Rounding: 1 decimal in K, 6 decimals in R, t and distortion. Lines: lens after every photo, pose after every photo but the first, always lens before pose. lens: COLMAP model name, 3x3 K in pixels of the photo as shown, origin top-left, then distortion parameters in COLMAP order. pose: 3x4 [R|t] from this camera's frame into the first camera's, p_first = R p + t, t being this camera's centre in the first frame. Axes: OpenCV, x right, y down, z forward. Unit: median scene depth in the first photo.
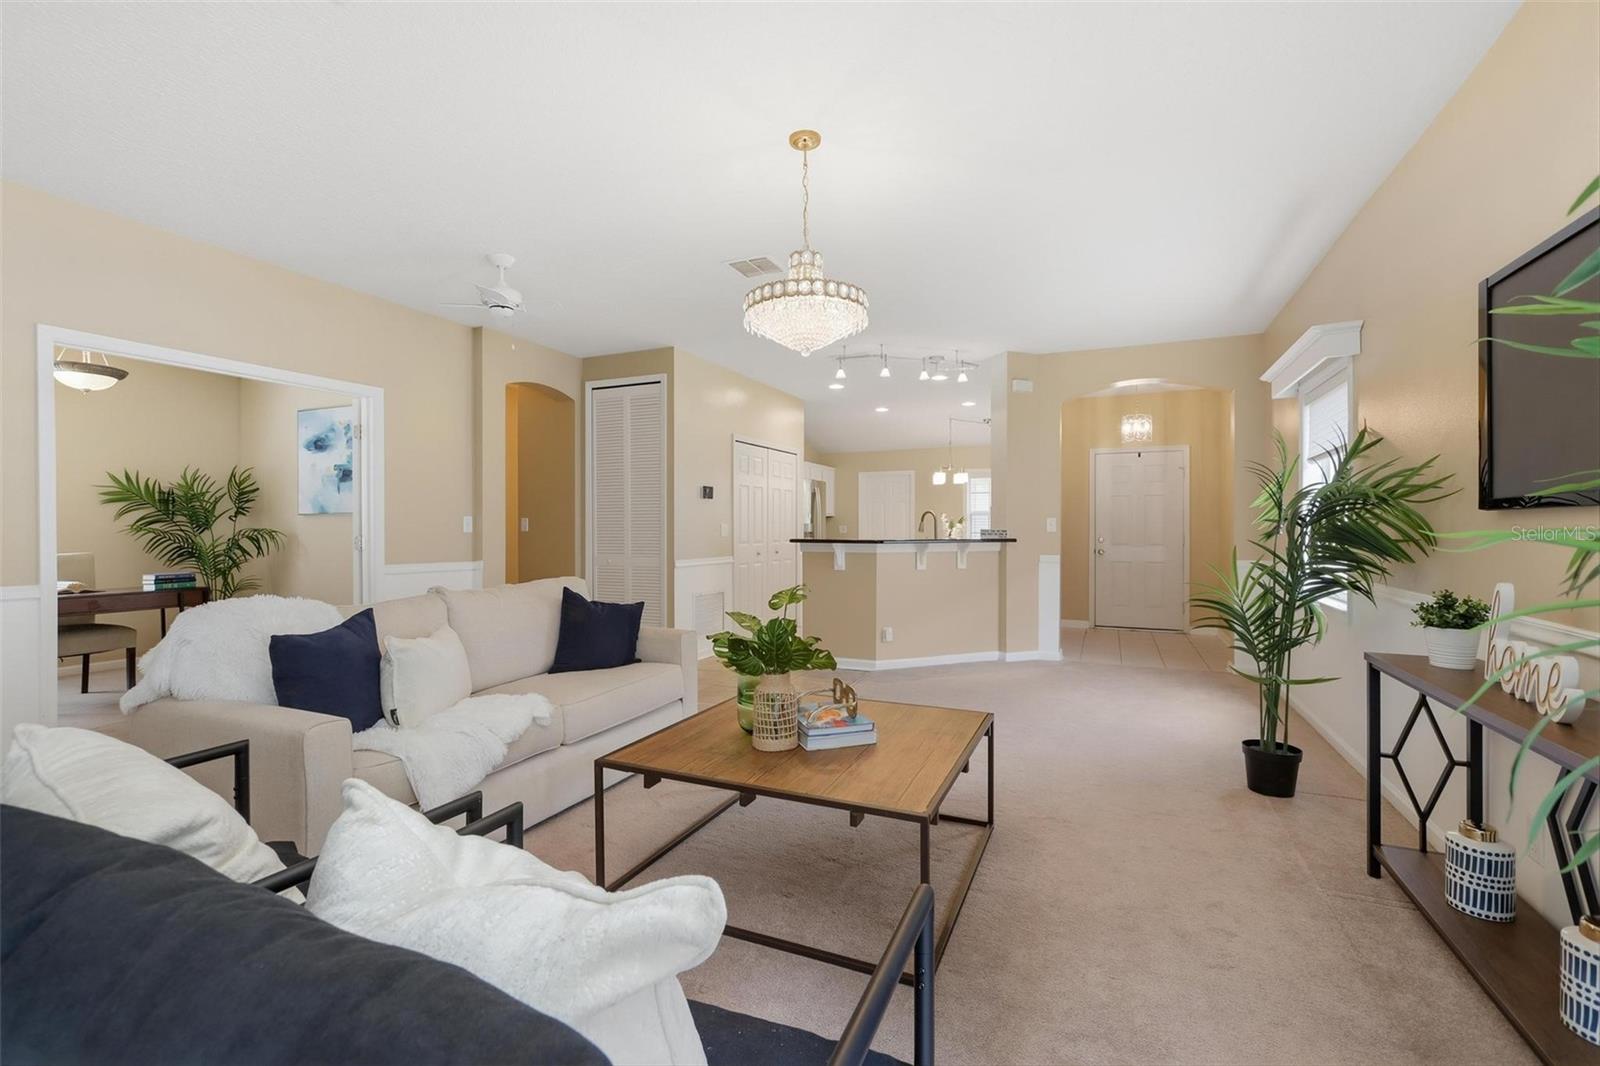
lens RADIAL K [[703.8, 0, 799.3], [0, 703.8, 526.7], [0, 0, 1]] dist [-0.001486, -0.000089]
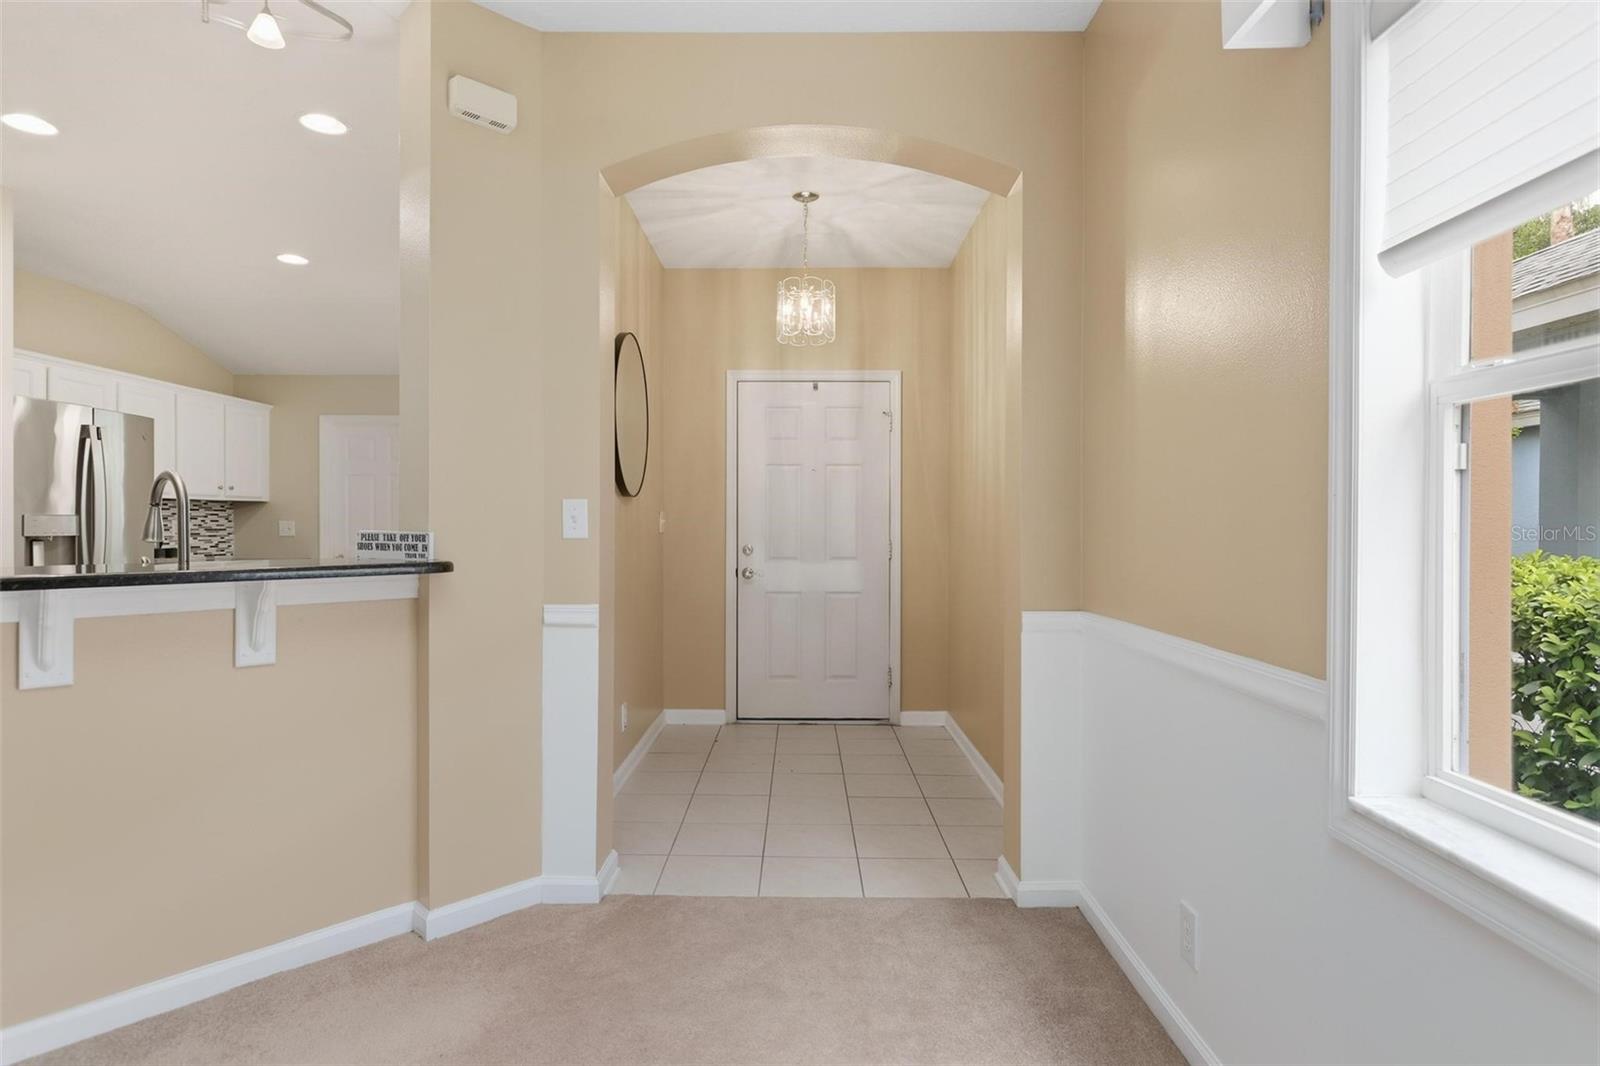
lens RADIAL K [[878.9, 0, 799.4], [0, 878.9, 529.8], [0, 0, 1]] dist [0.000224, 0.000011]
pose [[0.915943, -0.001451, 0.401305, 0.283121], [-0.001765, 0.999969, 0.007644, -0.000964], [-0.401304, -0.007710, 0.915913, 0.548506]]
